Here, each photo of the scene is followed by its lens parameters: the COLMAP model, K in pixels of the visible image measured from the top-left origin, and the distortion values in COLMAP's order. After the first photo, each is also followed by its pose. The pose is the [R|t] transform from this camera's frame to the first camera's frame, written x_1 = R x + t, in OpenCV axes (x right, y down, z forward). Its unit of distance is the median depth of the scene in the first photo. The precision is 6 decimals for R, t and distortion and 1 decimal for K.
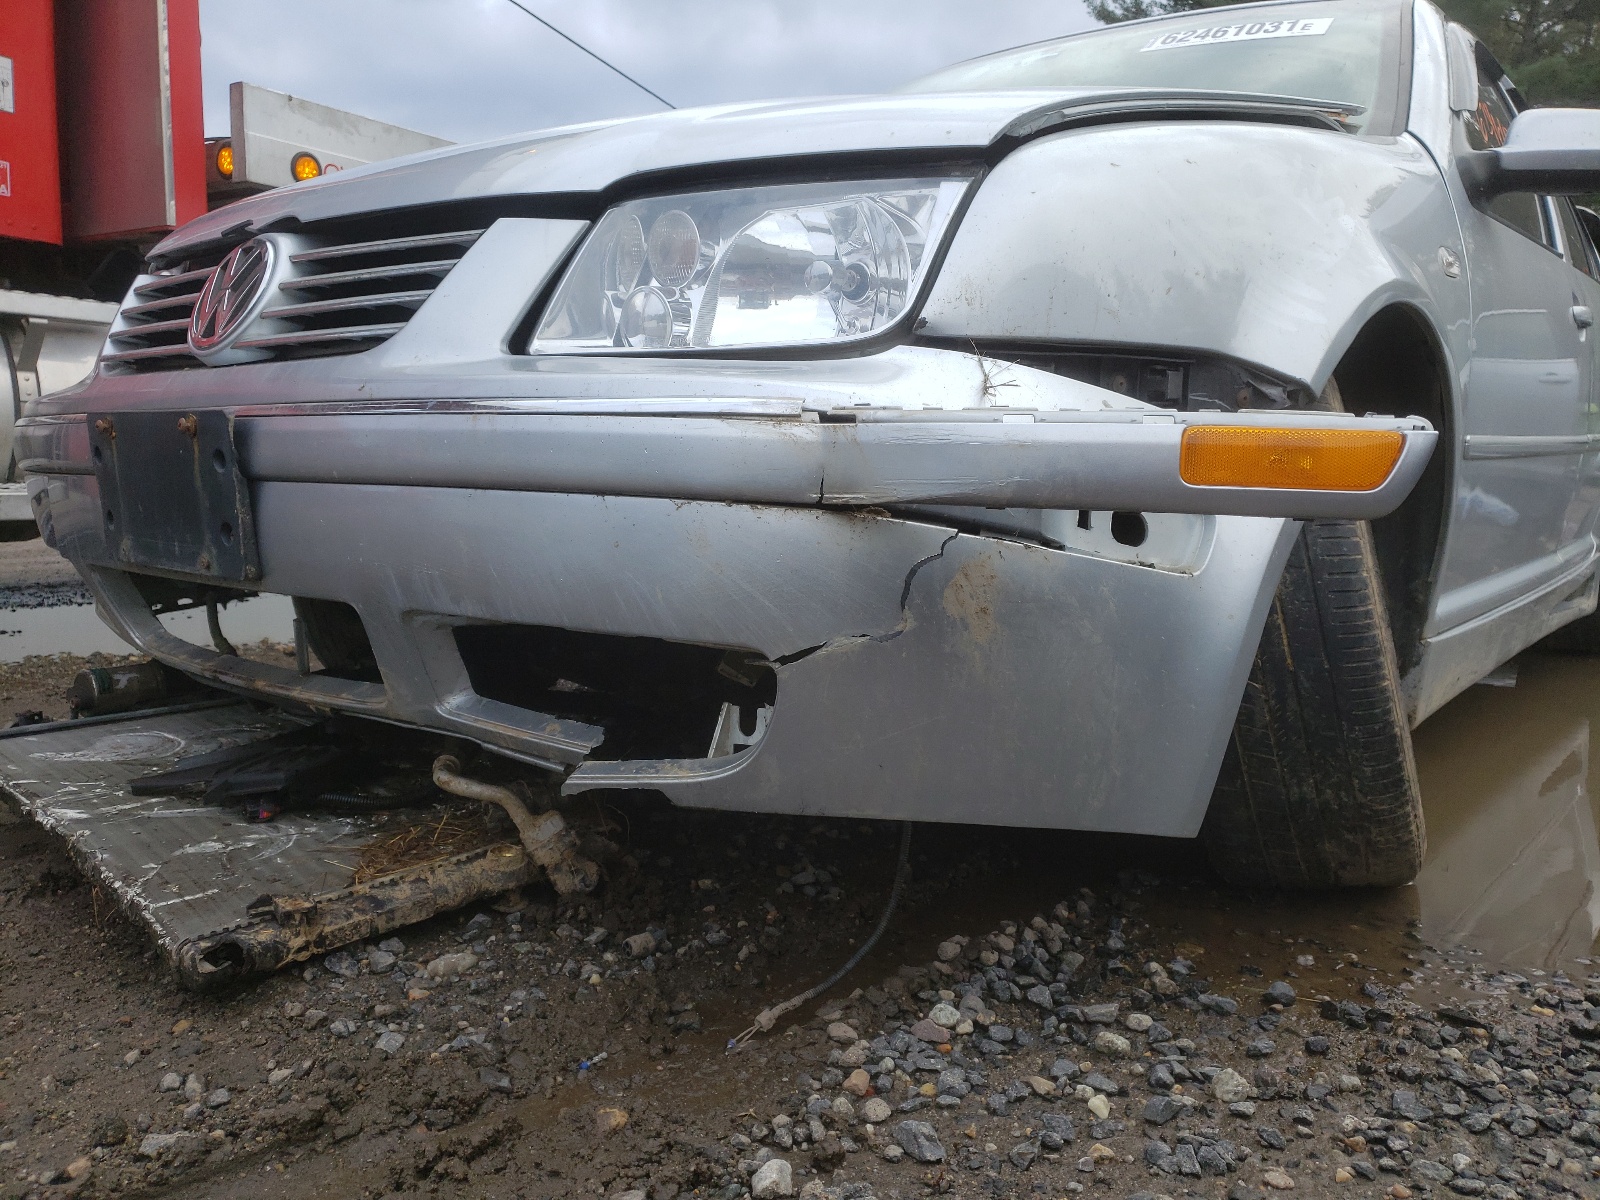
lens RADIAL K [[1351.0, 0, 814.0], [0, 1351.0, 599.8], [0, 0, 1]] dist [-0.039922, 0.044972]
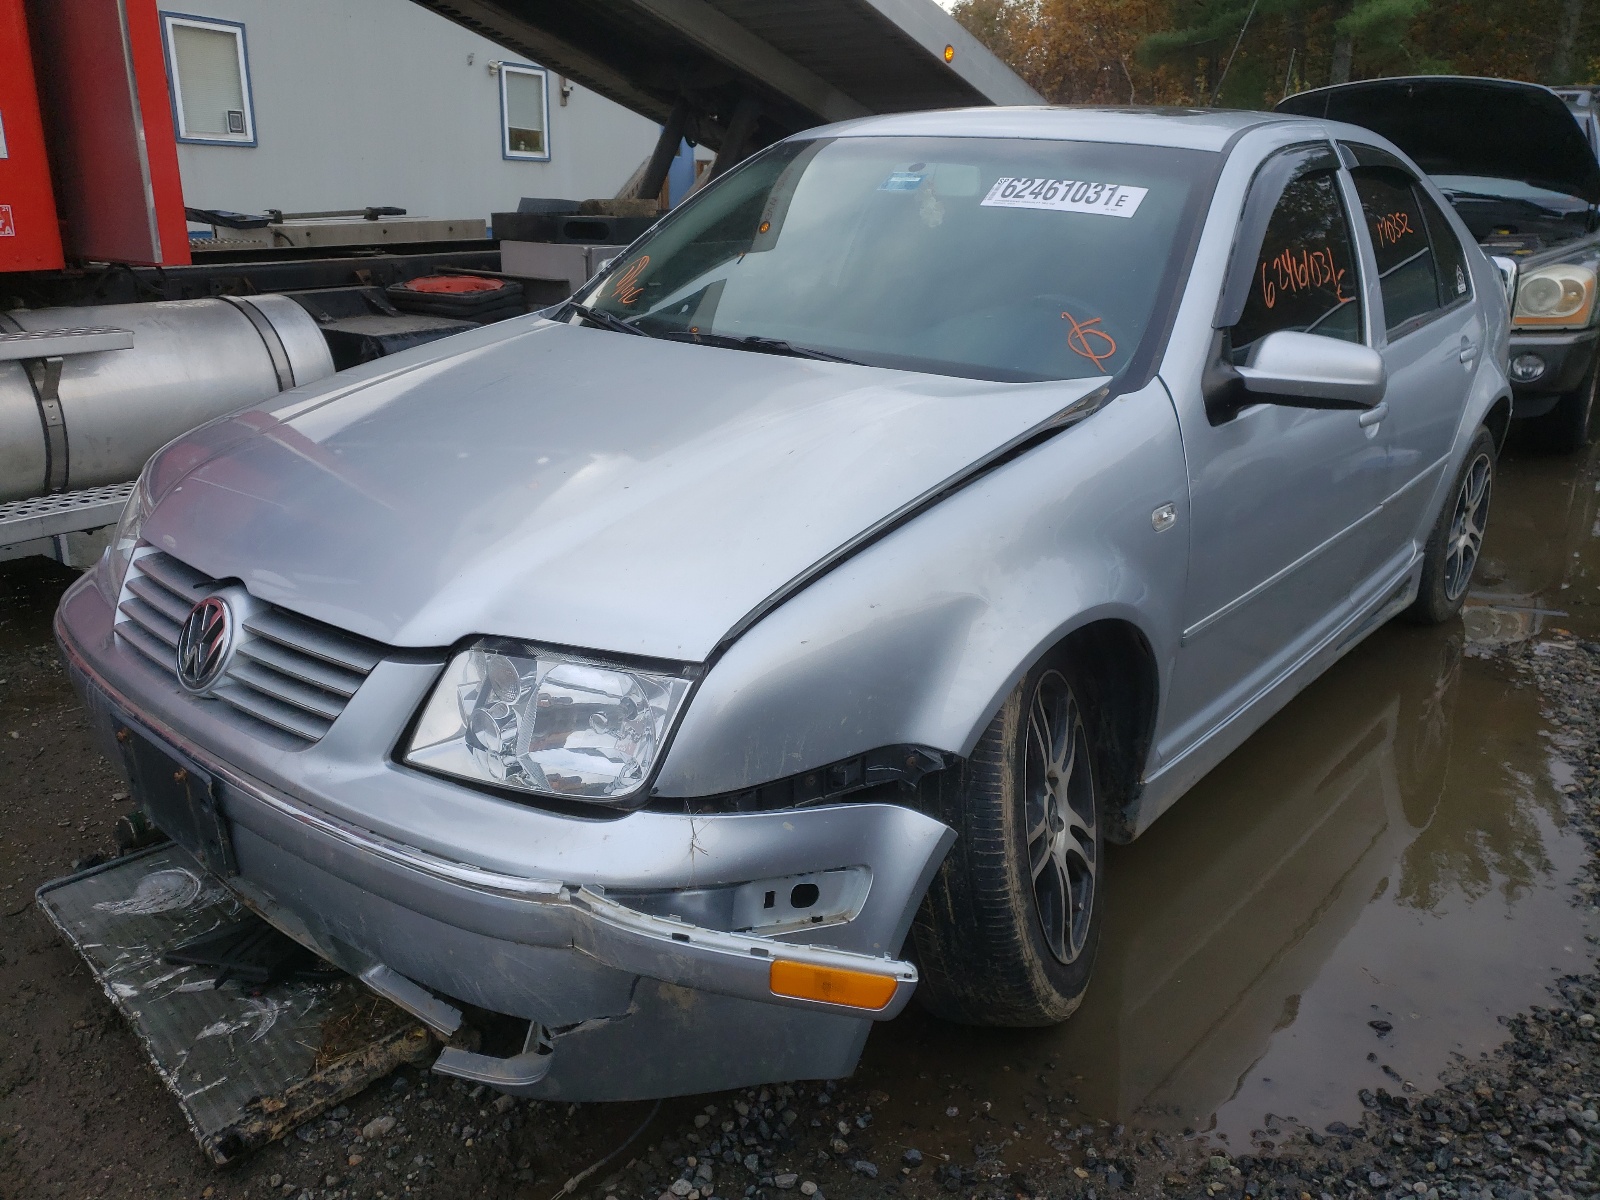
lens RADIAL K [[1314.7, 0, 790.2], [0, 1314.7, 600.6], [0, 0, 1]] dist [-0.019041, -0.005793]
pose [[0.999561, 0.012380, -0.026911, 0.238447], [-0.006730, 0.979631, 0.200695, -0.629868], [0.028848, -0.200426, 0.979284, -0.343548]]
